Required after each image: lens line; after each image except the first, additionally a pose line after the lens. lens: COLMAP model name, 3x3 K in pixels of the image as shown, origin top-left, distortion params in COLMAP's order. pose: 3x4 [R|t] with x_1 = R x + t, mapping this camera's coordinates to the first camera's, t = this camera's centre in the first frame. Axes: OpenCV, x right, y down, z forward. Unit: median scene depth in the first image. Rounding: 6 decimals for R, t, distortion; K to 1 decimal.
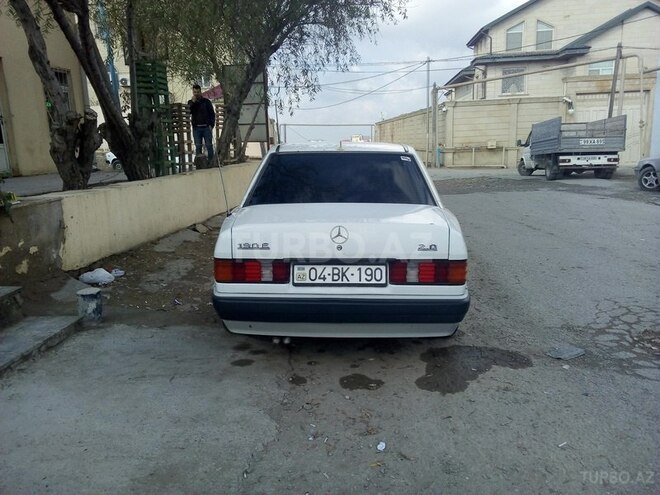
lens RADIAL K [[526.6, 0, 330.1], [0, 526.6, 246.2], [0, 0, 1]] dist [0.034917, 0.003286]
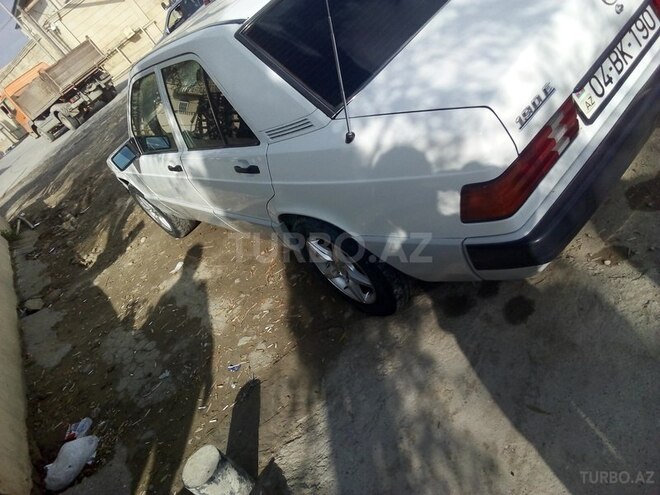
lens RADIAL K [[526.6, 0, 330.9], [0, 526.6, 247.3], [0, 0, 1]] dist [0.034917, 0.003286]
pose [[0.618475, -0.703610, 0.349888, -0.360986], [0.623423, 0.710403, 0.326606, -0.127305], [-0.478365, 0.016131, 0.878013, 0.446435]]
